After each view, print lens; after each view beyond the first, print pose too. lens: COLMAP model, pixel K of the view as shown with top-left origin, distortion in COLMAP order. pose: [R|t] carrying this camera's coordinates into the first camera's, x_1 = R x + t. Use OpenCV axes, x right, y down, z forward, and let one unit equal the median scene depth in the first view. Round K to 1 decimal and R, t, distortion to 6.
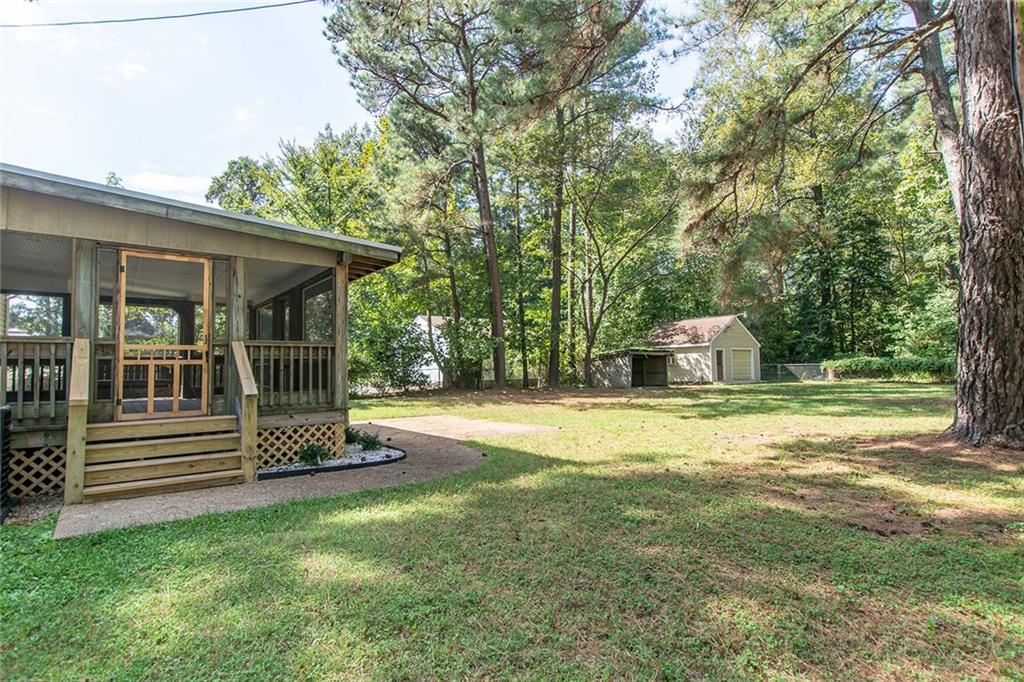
lens RADIAL K [[507.0, 0, 511.0], [0, 507.0, 341.0], [0, 0, 1]] dist [0.002573, -0.003466]
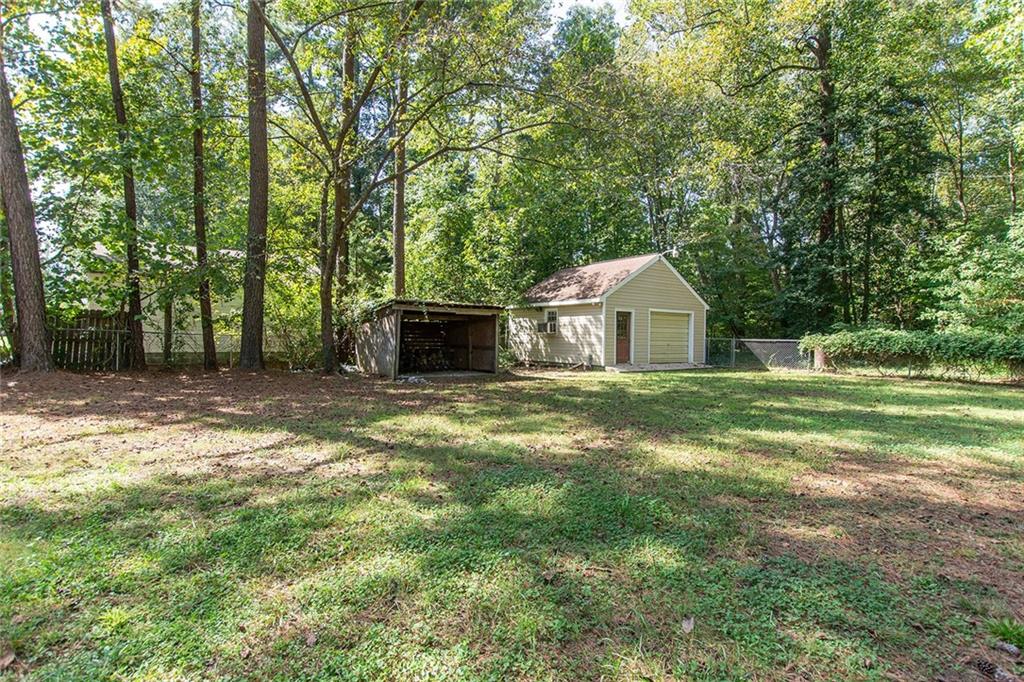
lens RADIAL K [[507.0, 0, 512.4], [0, 507.0, 344.2], [0, 0, 1]] dist [0.002573, -0.003466]
pose [[0.998980, 0.027297, -0.035959, 0.303241], [-0.024718, 0.997219, 0.070312, 0.017453], [0.037779, -0.069351, 0.996877, 0.413092]]
